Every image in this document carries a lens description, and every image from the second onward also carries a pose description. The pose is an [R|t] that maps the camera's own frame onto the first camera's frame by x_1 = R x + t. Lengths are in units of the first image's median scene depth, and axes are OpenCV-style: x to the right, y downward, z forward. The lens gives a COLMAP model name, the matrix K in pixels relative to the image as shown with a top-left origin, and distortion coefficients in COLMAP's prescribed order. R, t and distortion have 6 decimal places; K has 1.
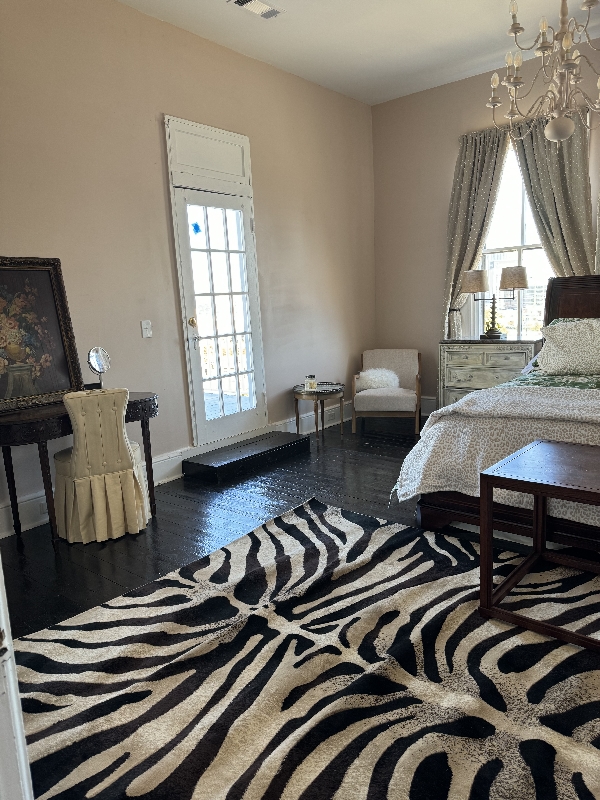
lens RADIAL K [[563.7, 0, 292.3], [0, 563.7, 400.3], [0, 0, 1]] dist [0.047729, -0.058568]
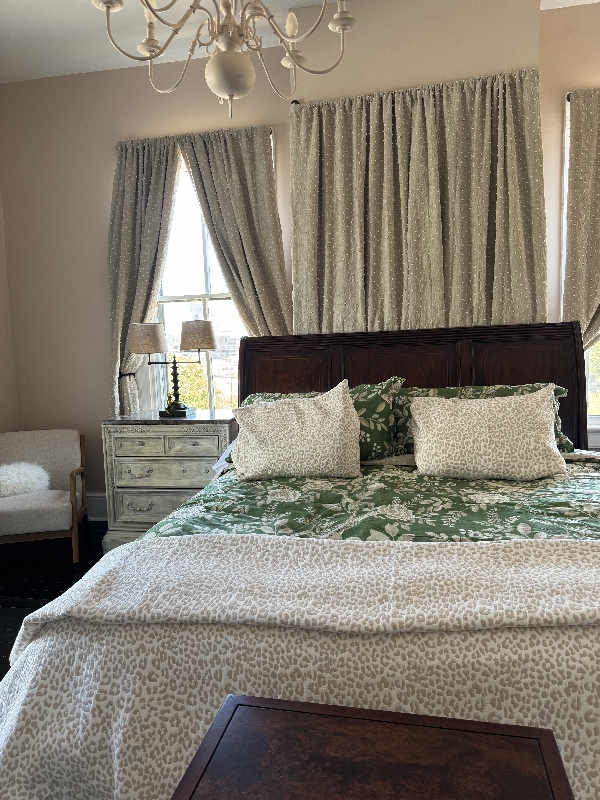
lens RADIAL K [[563.7, 0, 306.5], [0, 563.7, 401.2], [0, 0, 1]] dist [0.047729, -0.058568]
pose [[0.867274, -0.031492, 0.496834, 0.228162], [0.074695, 0.994931, -0.067323, -0.110089], [-0.492195, 0.095499, 0.865230, 0.473229]]
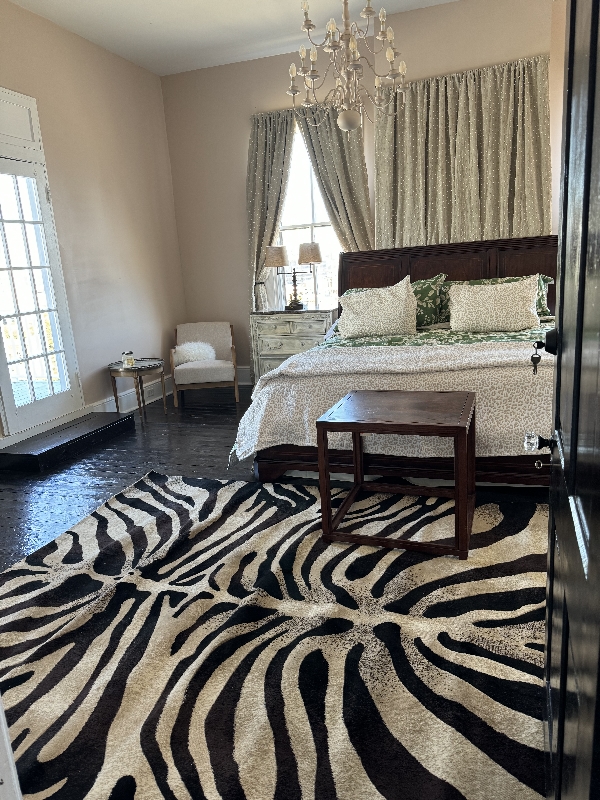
lens RADIAL K [[563.7, 0, 297.5], [0, 563.7, 400.3], [0, 0, 1]] dist [0.047729, -0.058568]
pose [[0.931331, -0.091665, 0.352448, -0.077643], [0.077468, 0.995520, 0.054210, 0.015195], [-0.355838, -0.023184, 0.934260, -0.046838]]
